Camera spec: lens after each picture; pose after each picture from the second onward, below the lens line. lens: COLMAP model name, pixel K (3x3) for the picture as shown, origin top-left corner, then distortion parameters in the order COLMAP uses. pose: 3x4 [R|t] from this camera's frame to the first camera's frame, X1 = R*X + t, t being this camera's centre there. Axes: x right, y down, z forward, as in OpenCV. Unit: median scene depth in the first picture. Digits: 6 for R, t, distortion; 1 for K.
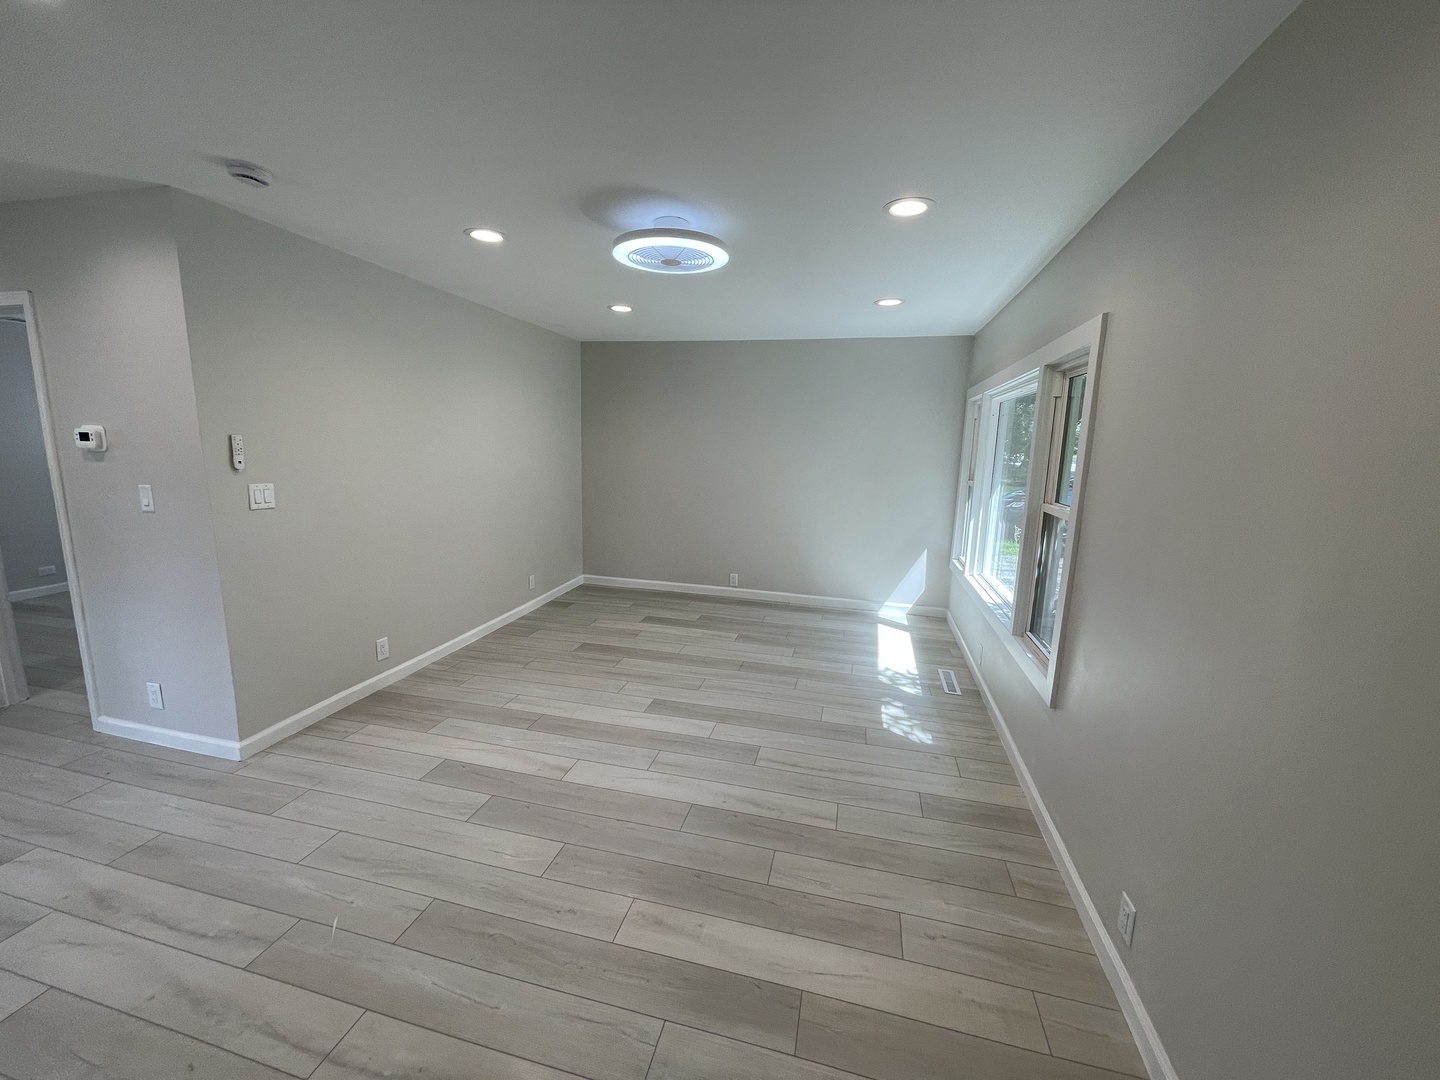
lens RADIAL K [[576.3, 0, 719.7], [0, 576.3, 539.4], [0, 0, 1]] dist [0.000480, -0.000082]
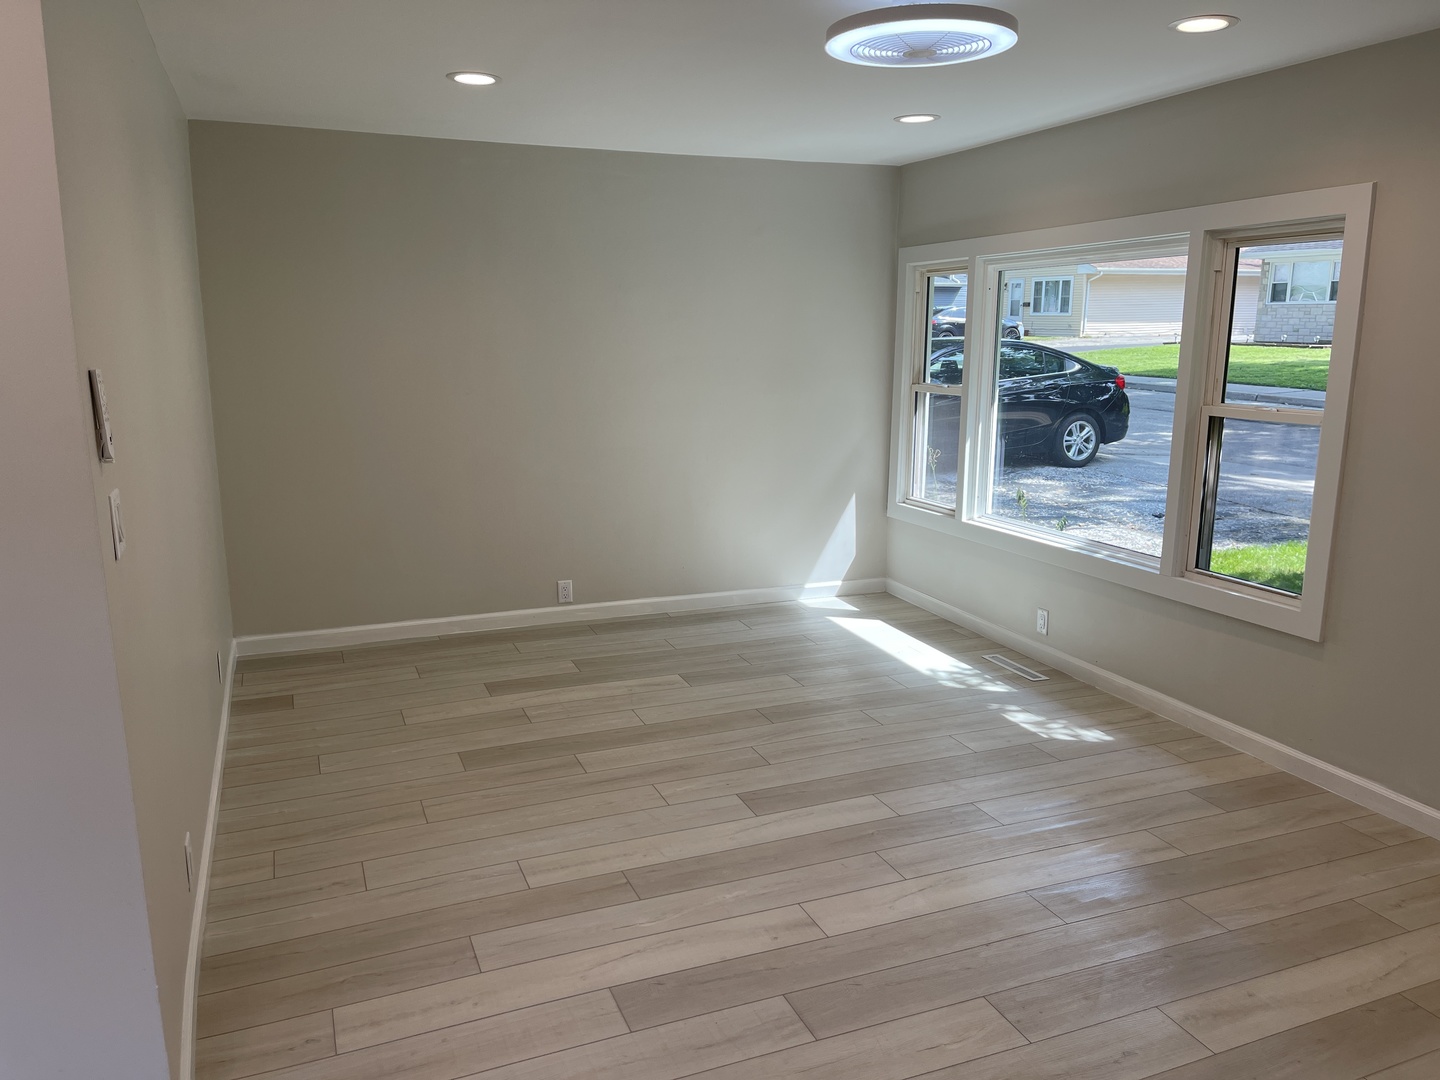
lens RADIAL K [[1086.5, 0, 719.0], [0, 1086.5, 537.4], [0, 0, 1]] dist [0.063207, -0.063068]
pose [[0.807796, -0.137666, 0.573162, -0.647597], [0.120919, 0.990368, 0.067454, -0.047202], [-0.576927, 0.014818, 0.816661, 0.108180]]
